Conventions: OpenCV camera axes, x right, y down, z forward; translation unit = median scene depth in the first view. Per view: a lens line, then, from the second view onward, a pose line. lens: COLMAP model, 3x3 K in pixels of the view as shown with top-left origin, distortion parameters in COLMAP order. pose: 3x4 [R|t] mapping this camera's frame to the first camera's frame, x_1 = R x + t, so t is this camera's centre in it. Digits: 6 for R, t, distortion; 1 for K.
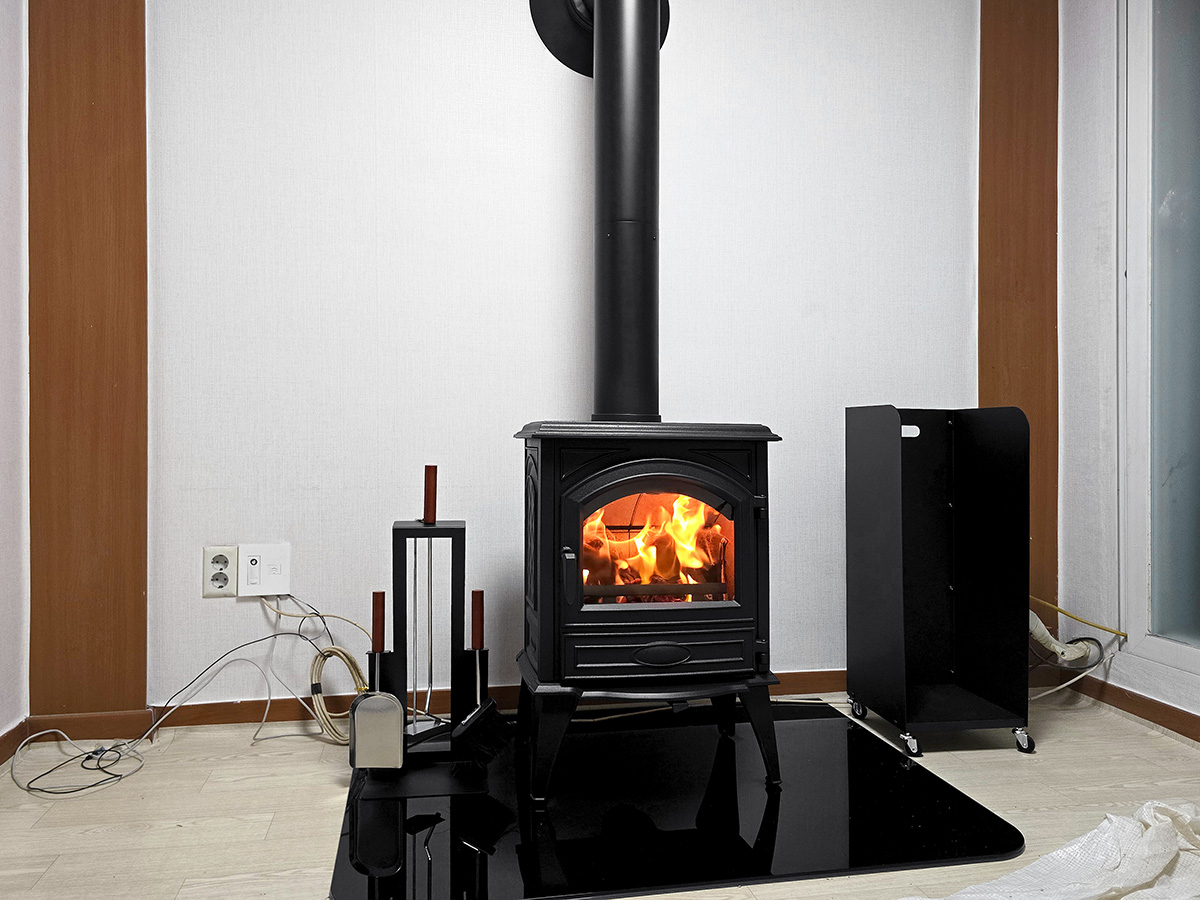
lens RADIAL K [[893.4, 0, 596.1], [0, 893.4, 429.5], [0, 0, 1]] dist [0.004681, -0.029791]
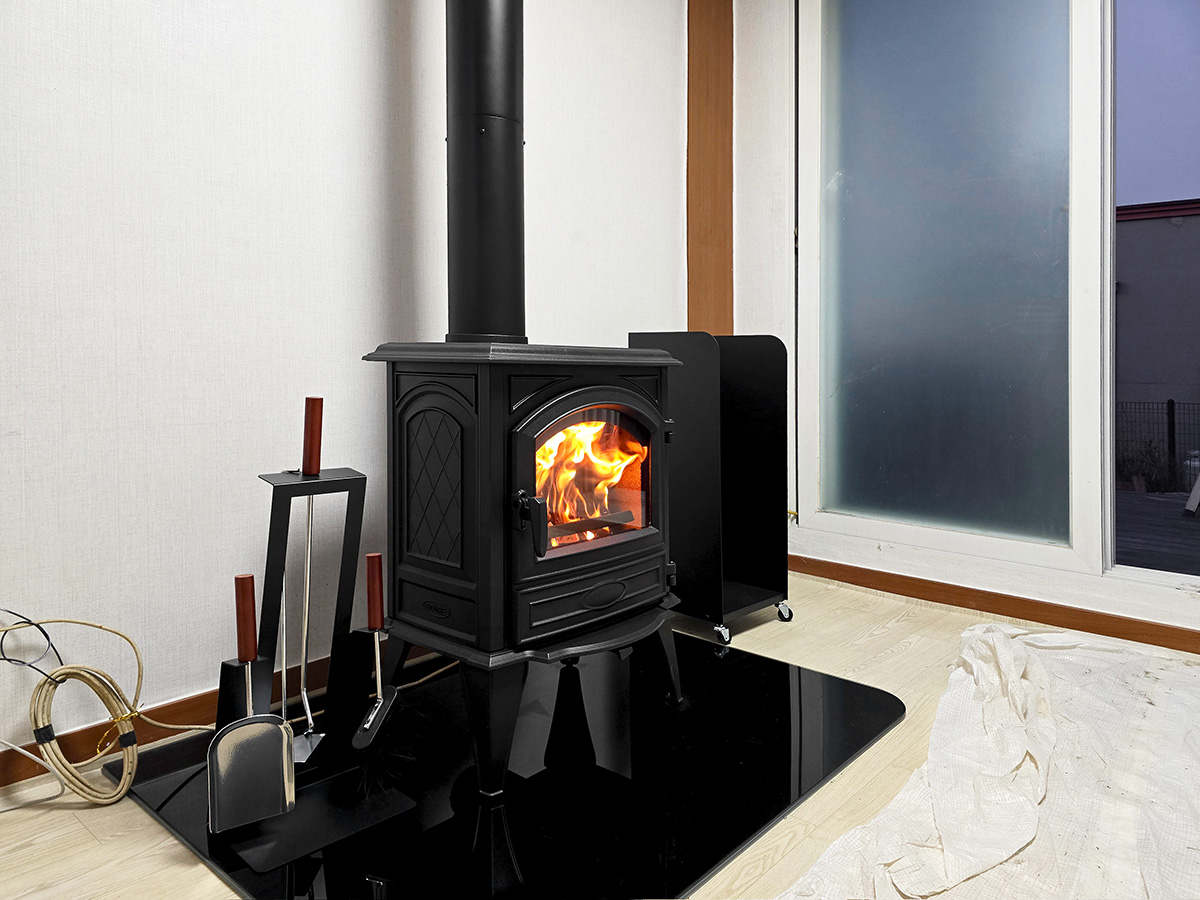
lens RADIAL K [[799.8, 0, 637.8], [0, 799.8, 363.8], [0, 0, 1]] dist [0.002322, -0.010688]
pose [[0.788543, 0.000932, 0.614978, -0.344242], [-0.014514, 0.999749, 0.017095, -0.002801], [-0.614808, -0.022406, 0.788359, 0.275381]]
